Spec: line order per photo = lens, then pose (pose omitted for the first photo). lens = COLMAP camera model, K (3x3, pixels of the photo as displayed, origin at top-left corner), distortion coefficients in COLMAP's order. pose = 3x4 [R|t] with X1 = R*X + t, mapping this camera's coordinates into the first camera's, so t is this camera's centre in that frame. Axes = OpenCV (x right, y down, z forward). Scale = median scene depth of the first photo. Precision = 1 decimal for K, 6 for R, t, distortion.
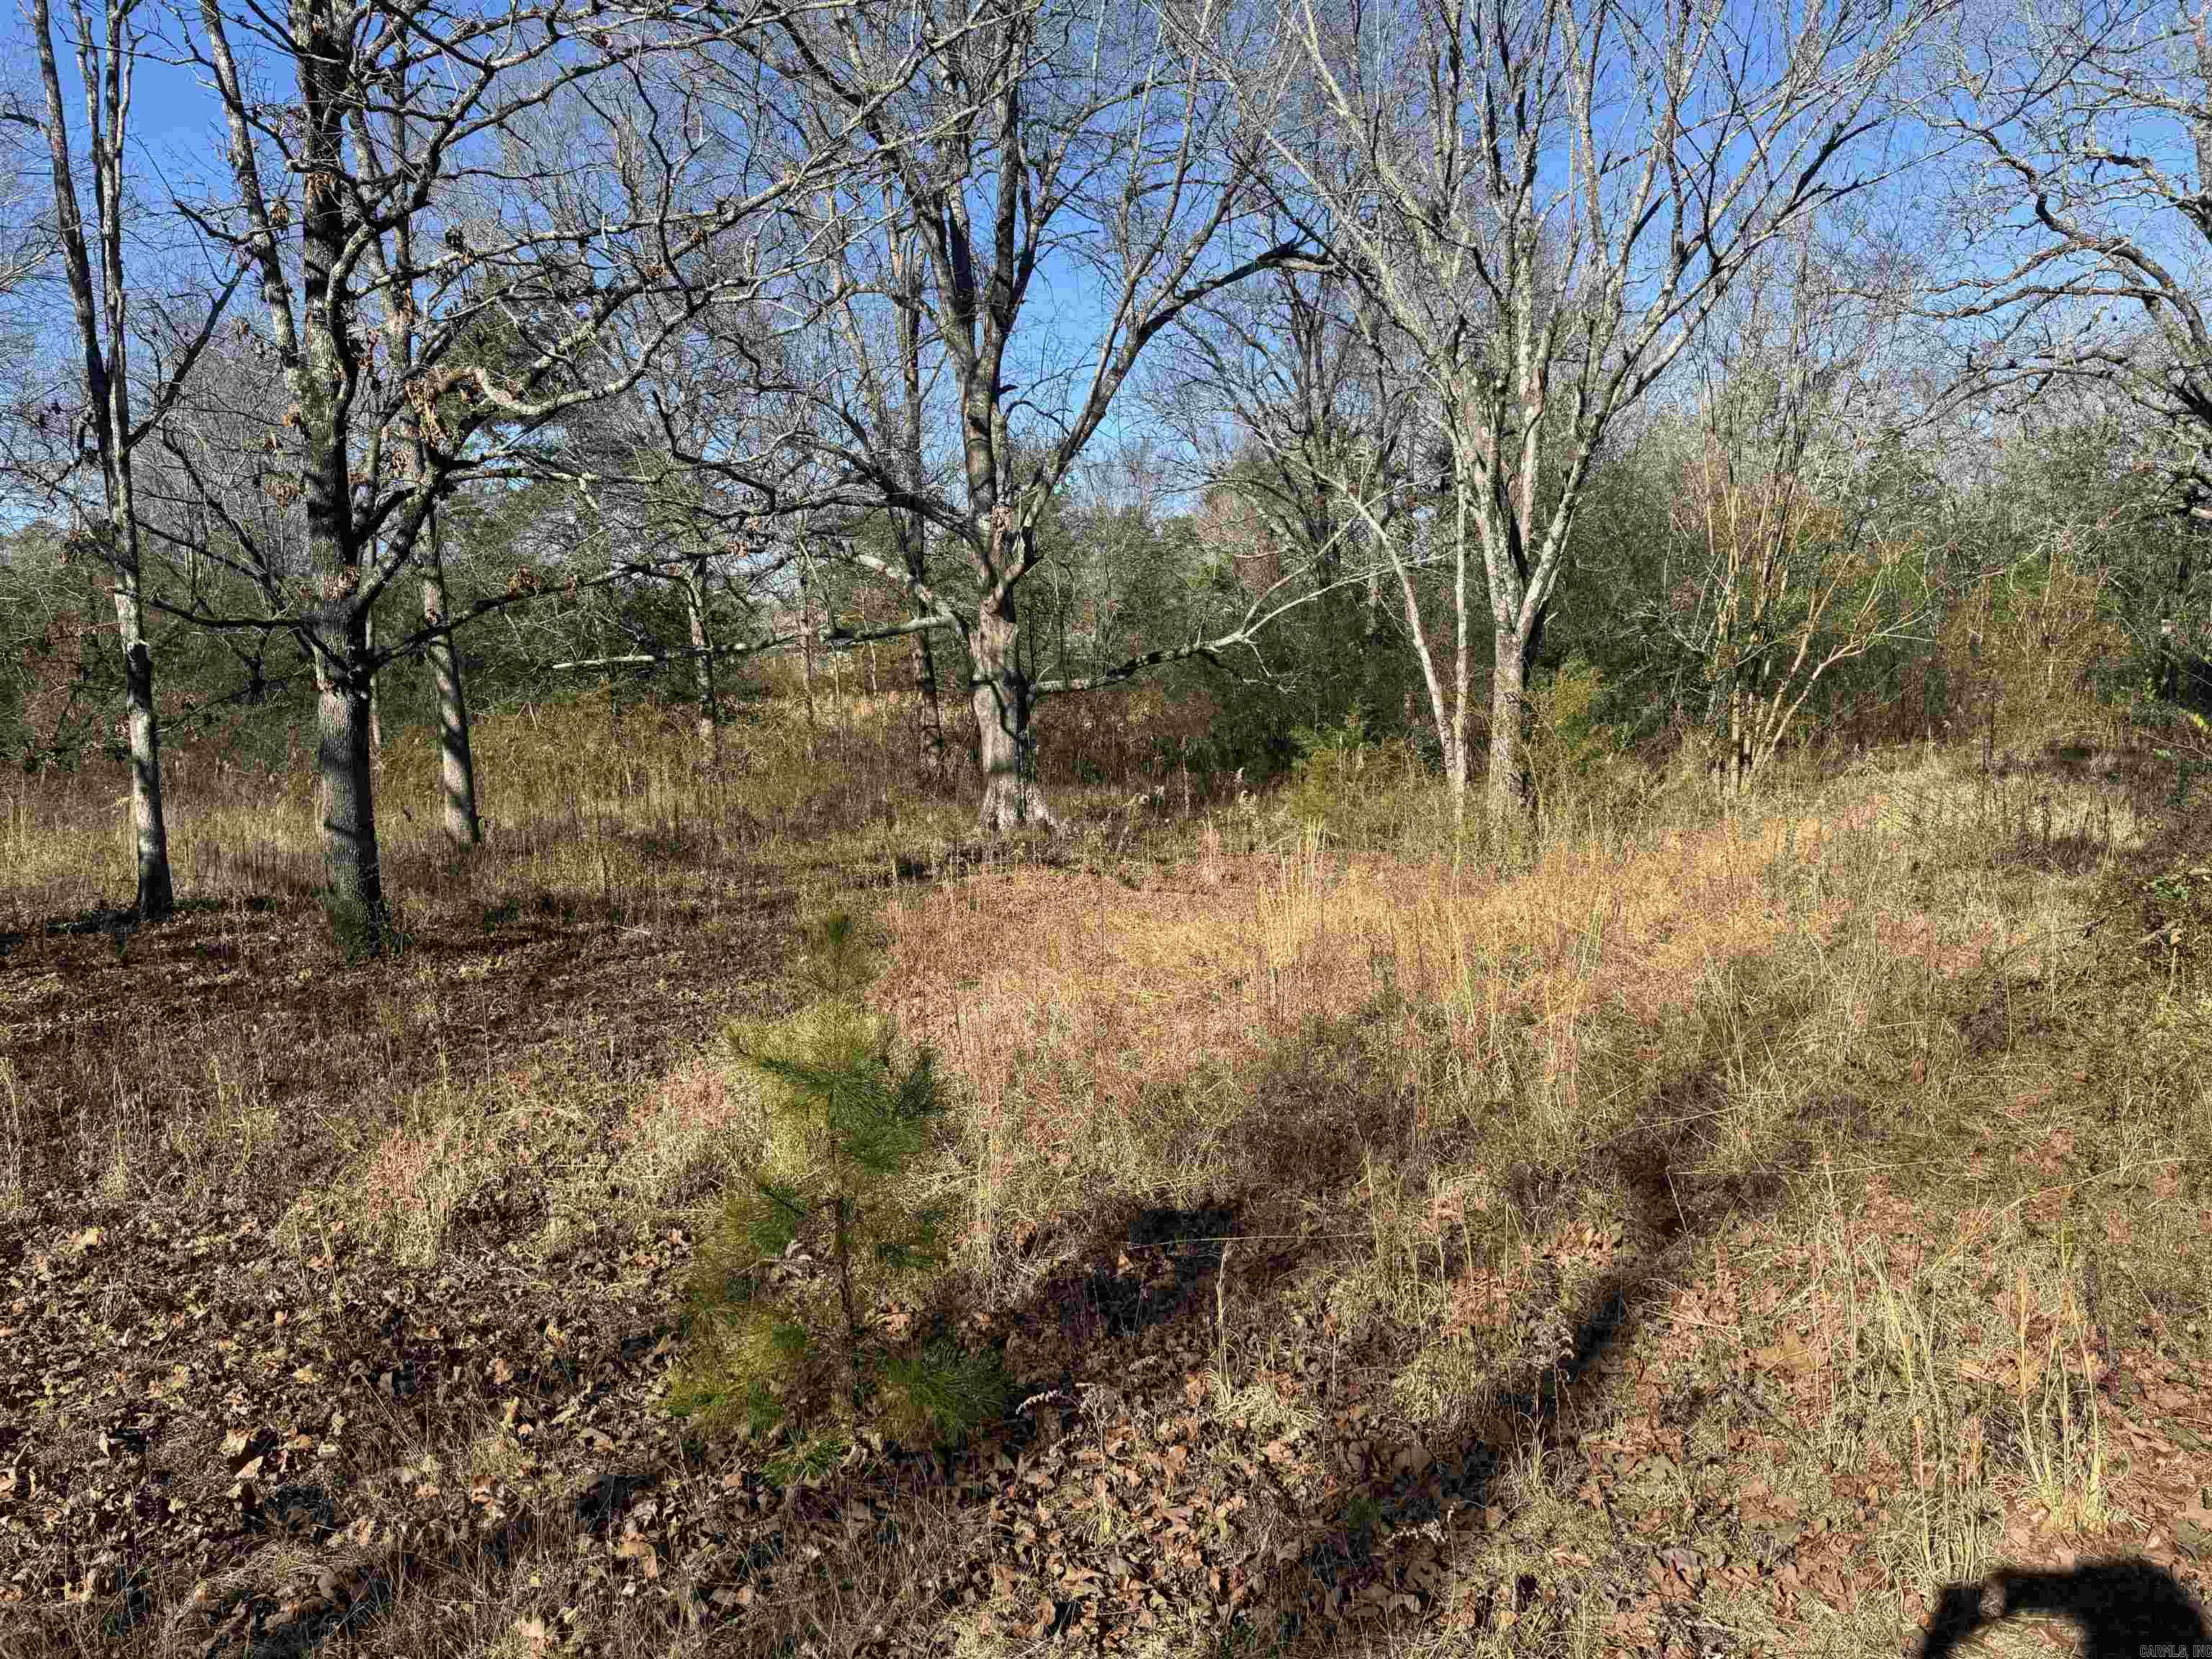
lens RADIAL K [[1556.4, 0, 1095.0], [0, 1556.4, 843.3], [0, 0, 1]] dist [0.008402, -0.039191]
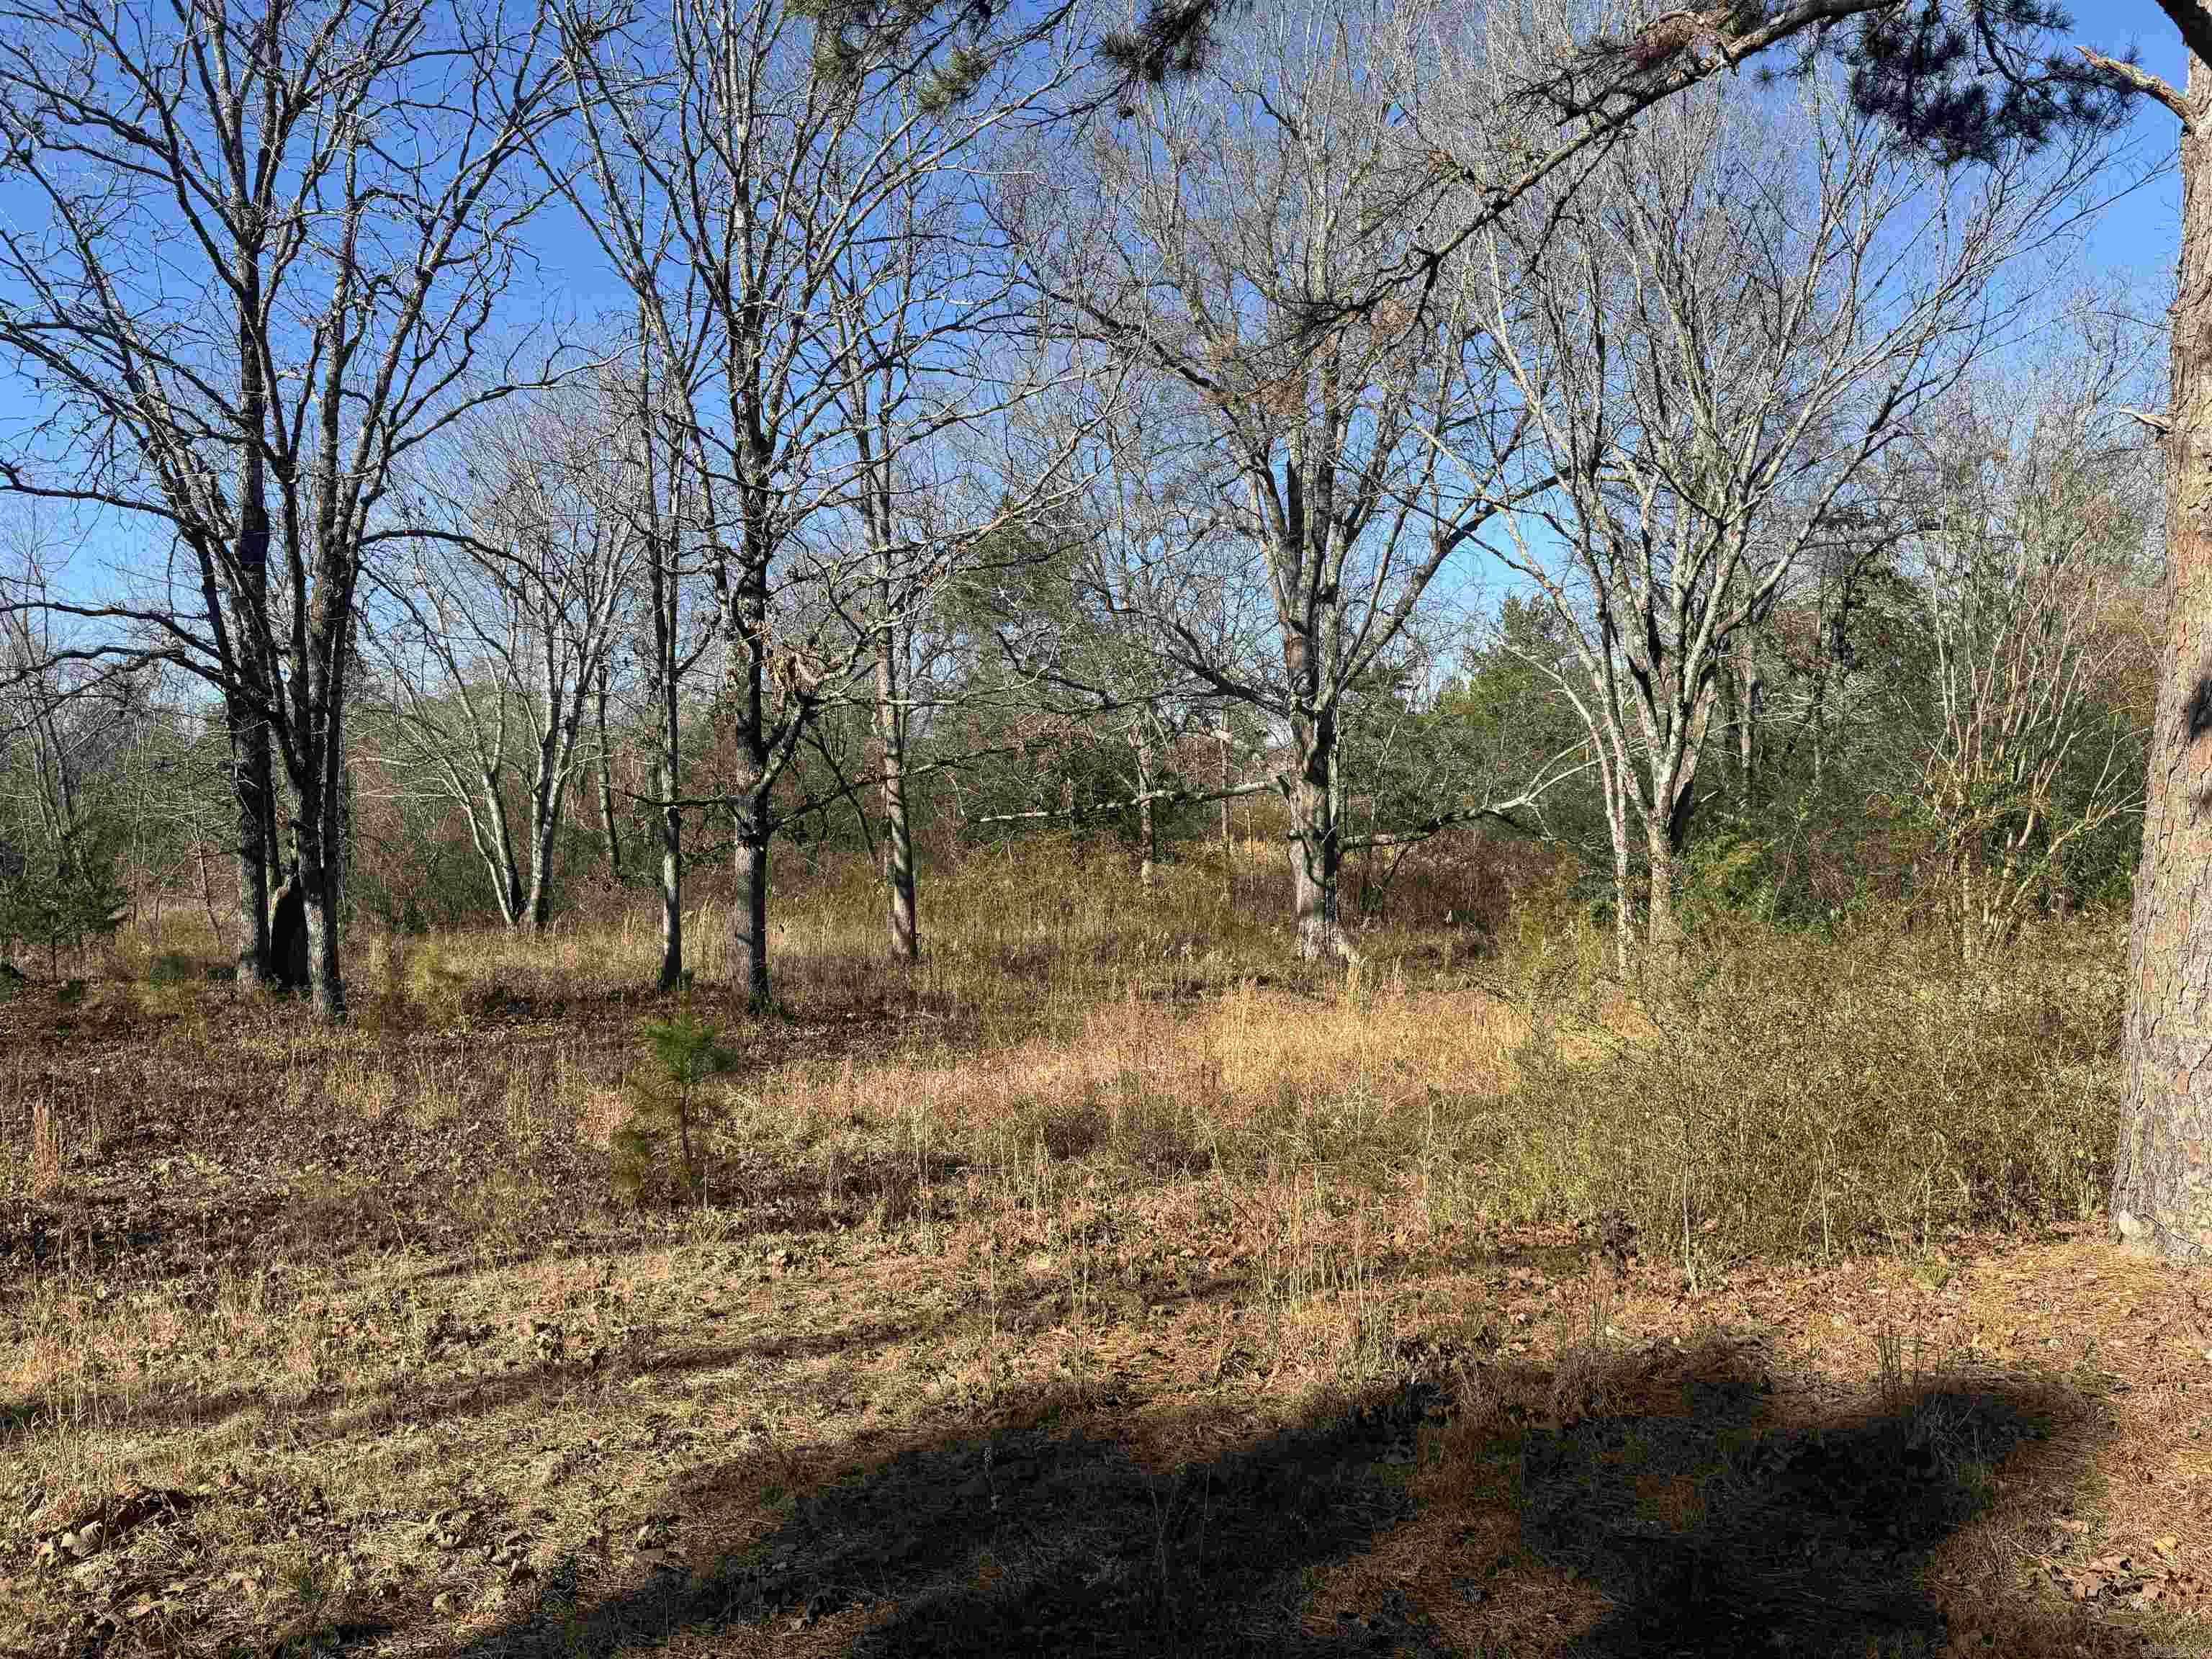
lens RADIAL K [[1556.4, 0, 1095.0], [0, 1556.4, 843.3], [0, 0, 1]] dist [0.008402, -0.039191]
pose [[0.935118, 0.017864, -0.353885, 0.209655], [-0.047809, 0.995957, -0.076056, -0.000400], [0.351095, 0.088040, 0.932192, -0.173656]]
